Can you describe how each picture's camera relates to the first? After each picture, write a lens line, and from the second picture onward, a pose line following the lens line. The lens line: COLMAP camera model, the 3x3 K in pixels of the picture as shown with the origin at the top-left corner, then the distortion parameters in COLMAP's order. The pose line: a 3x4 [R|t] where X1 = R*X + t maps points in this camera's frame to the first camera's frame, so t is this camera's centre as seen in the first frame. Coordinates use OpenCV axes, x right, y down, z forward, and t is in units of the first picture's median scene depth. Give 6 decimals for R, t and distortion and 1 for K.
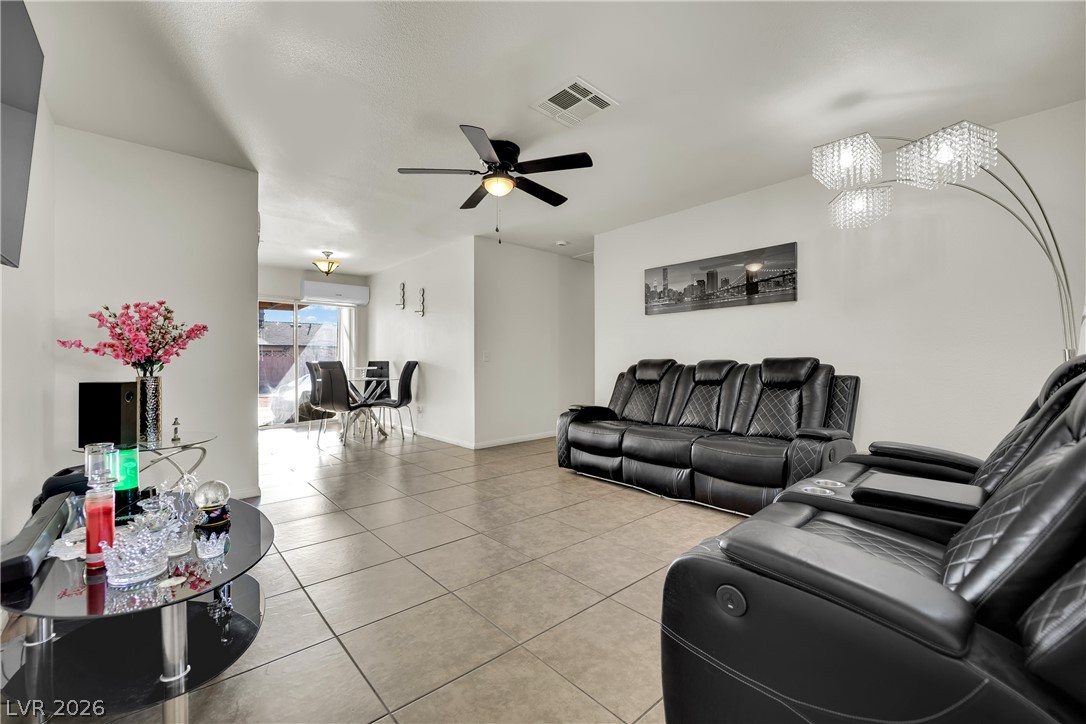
lens RADIAL K [[445.3, 0, 541.4], [0, 445.3, 360.9], [0, 0, 1]] dist [-0.019673, 0.000818]
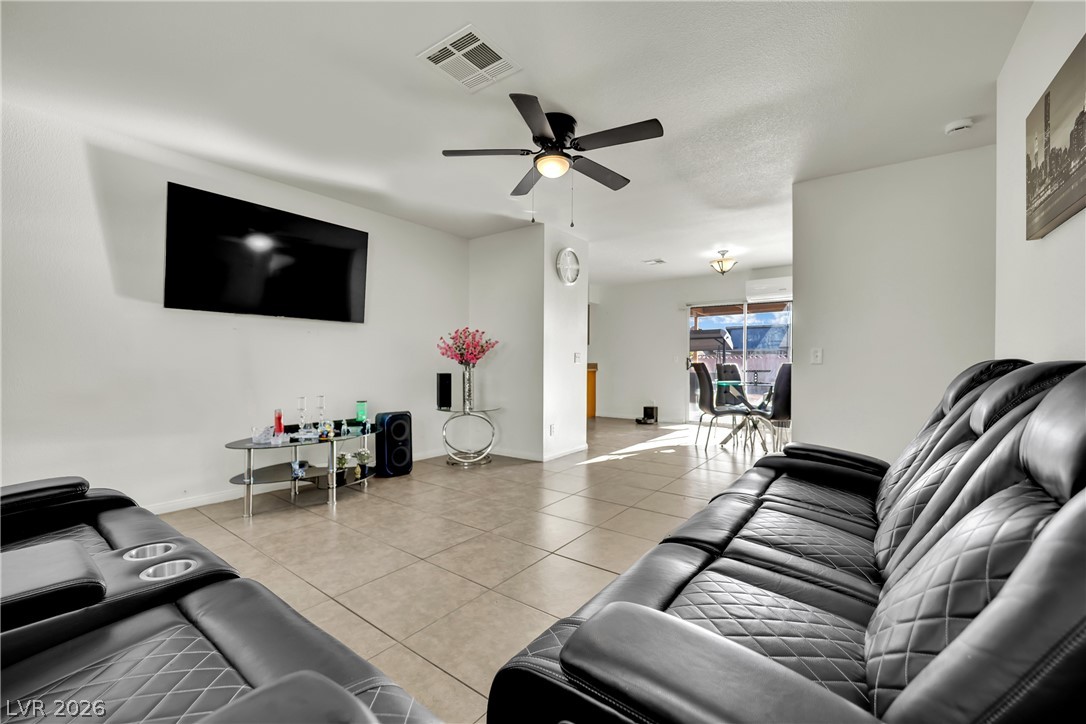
lens RADIAL K [[445.3, 0, 534.3], [0, 445.3, 365.3], [0, 0, 1]] dist [-0.019673, 0.000818]
pose [[0.177795, 0.010410, -0.984012, 0.382182], [-0.006599, 0.999934, 0.009386, -0.000920], [0.984045, 0.004825, 0.177852, 0.403197]]
